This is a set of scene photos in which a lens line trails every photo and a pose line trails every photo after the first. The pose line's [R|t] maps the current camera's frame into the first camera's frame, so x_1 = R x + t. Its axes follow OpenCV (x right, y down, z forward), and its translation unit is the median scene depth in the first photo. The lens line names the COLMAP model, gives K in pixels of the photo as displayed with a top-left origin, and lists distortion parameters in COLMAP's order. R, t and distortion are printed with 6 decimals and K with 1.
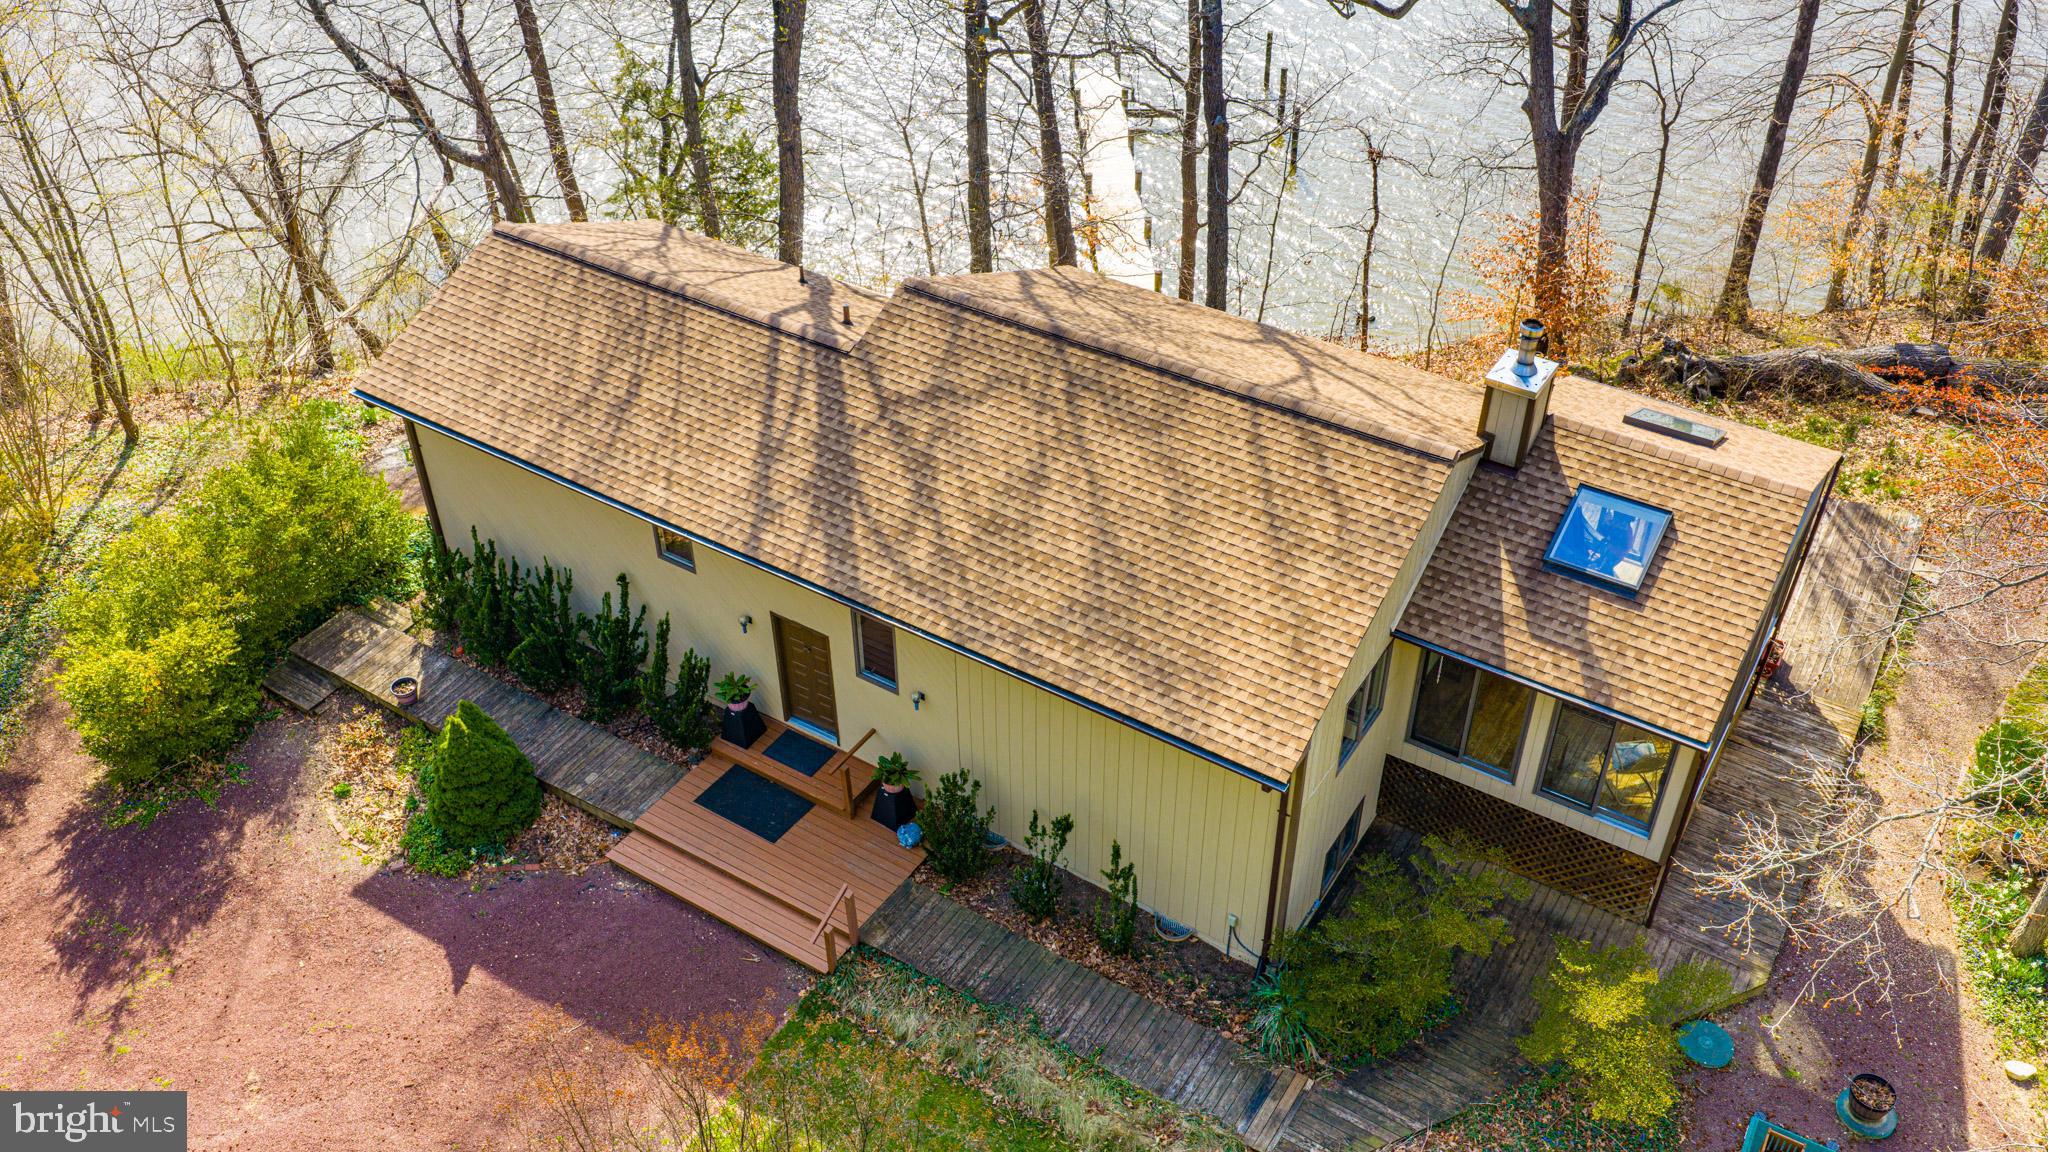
lens RADIAL K [[1701.0, 0, 1024.0], [0, 1701.0, 576.0], [0, 0, 1]] dist [0.002233, -0.007531]
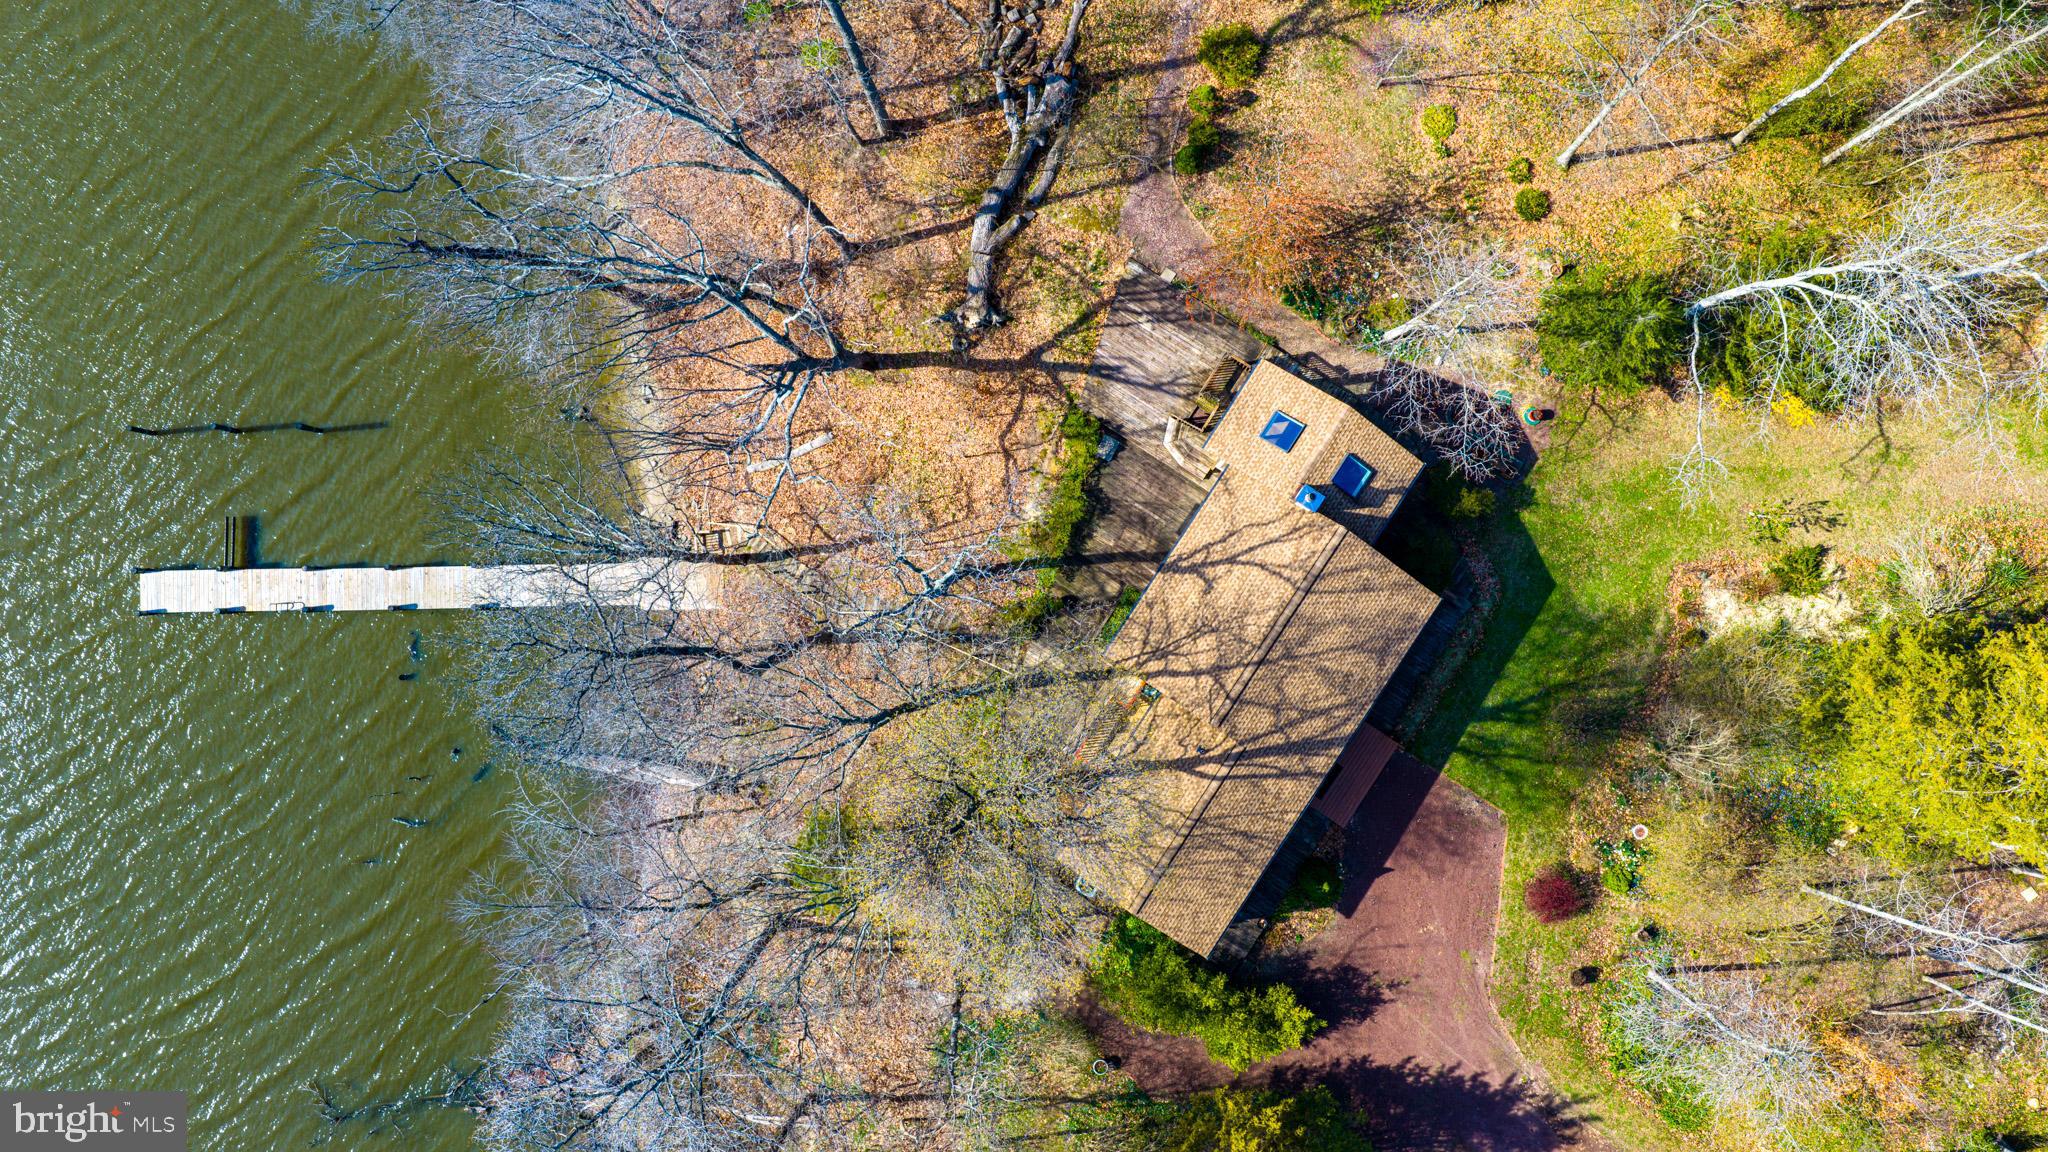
lens RADIAL K [[1701.0, 0, 1024.0], [0, 1701.0, 576.0], [0, 0, 1]] dist [0.002233, -0.007531]
pose [[0.011289, -0.998516, 0.053278, 0.010921], [0.602399, 0.049319, 0.796670, -2.480106], [-0.798115, 0.023101, 0.602062, -0.273764]]
